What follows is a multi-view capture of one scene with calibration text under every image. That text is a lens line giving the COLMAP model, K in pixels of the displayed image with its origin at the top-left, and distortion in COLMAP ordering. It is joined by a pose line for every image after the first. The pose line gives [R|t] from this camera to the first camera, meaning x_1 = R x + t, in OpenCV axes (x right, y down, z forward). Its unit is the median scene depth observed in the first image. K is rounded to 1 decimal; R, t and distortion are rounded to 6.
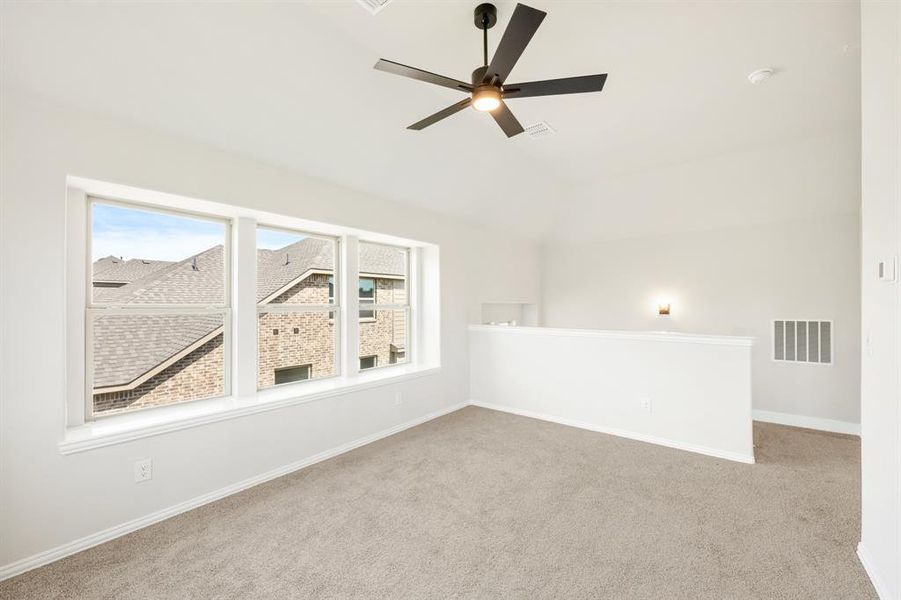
lens RADIAL K [[368.9, 0, 450.5], [0, 368.9, 300.0], [0, 0, 1]] dist [0.000623, -0.000017]
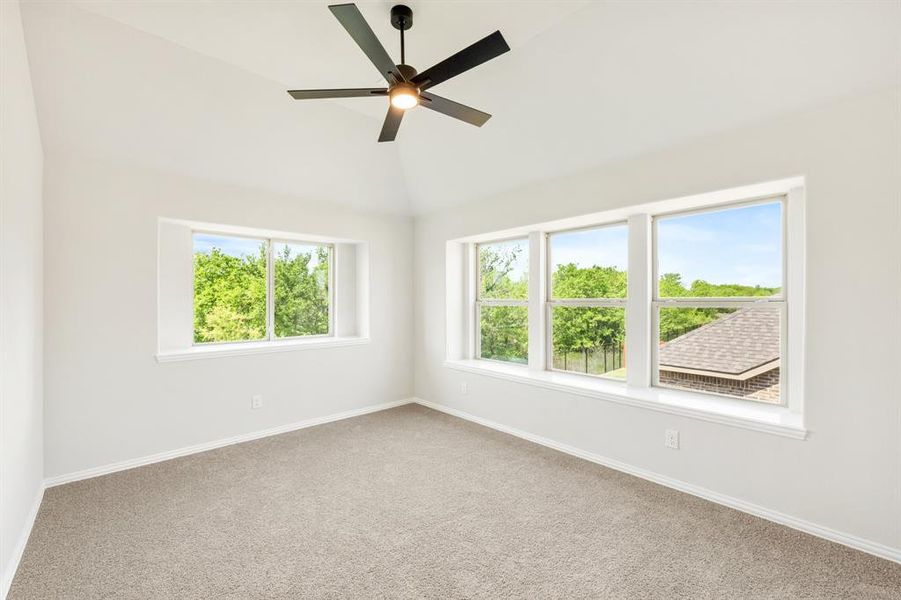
lens RADIAL K [[368.9, 0, 450.5], [0, 368.9, 300.0], [0, 0, 1]] dist [0.000623, -0.000017]
pose [[-0.167177, 0.005176, -0.985913, 0.507967], [0.014051, 0.999897, 0.002867, 0.000856], [0.985827, -0.013373, -0.167232, 0.613585]]
